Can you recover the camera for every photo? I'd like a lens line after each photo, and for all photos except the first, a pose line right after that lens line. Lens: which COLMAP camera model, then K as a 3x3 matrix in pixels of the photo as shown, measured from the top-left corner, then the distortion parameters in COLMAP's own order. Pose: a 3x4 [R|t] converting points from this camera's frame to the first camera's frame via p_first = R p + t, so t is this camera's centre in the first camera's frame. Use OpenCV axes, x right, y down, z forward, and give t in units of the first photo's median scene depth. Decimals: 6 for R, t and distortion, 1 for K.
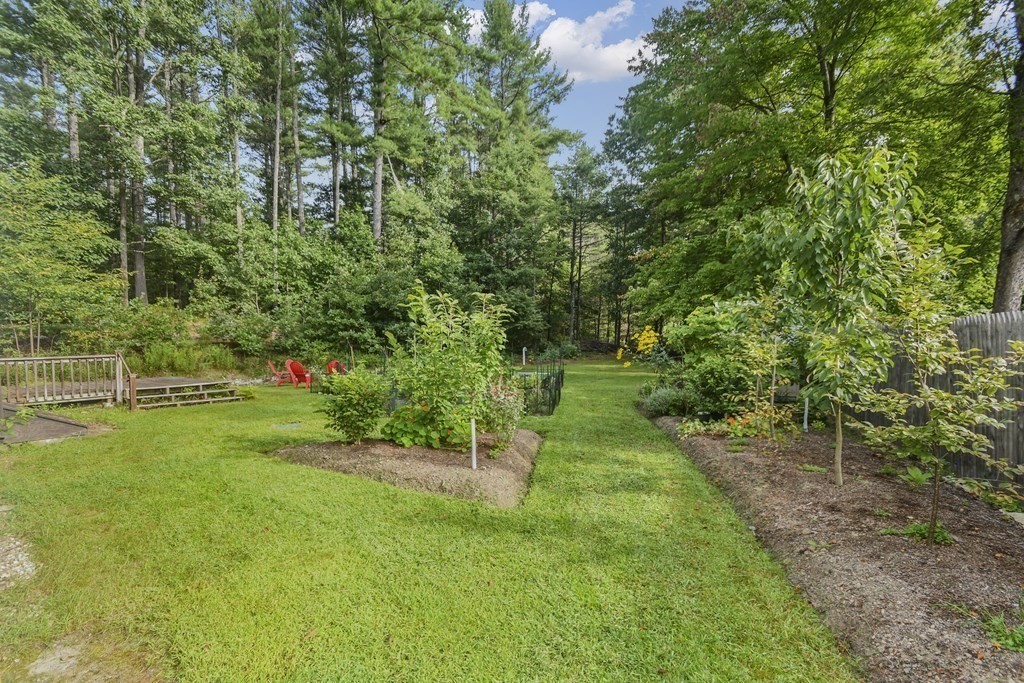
lens RADIAL K [[444.1, 0, 509.3], [0, 444.1, 361.6], [0, 0, 1]] dist [-0.003302, -0.000825]
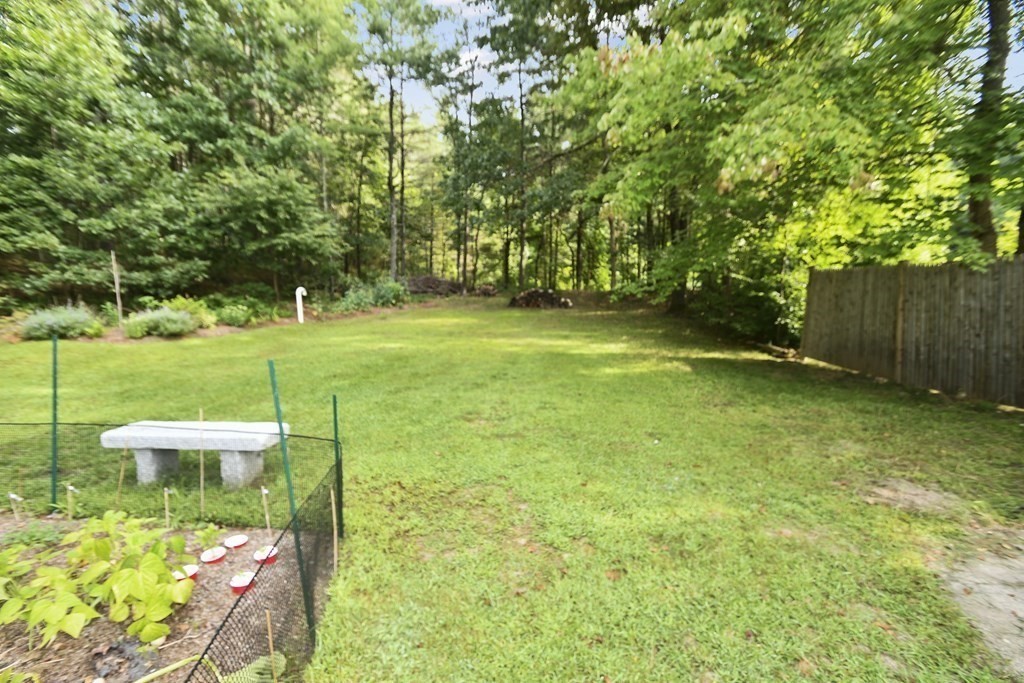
lens RADIAL K [[444.1, 0, 509.3], [0, 444.1, 361.6], [0, 0, 1]] dist [-0.003302, -0.000825]
pose [[0.926394, -0.059387, 0.371844, 0.043117], [0.007029, 0.990040, 0.140608, -0.012865], [-0.376491, -0.127645, 0.917584, 0.296664]]
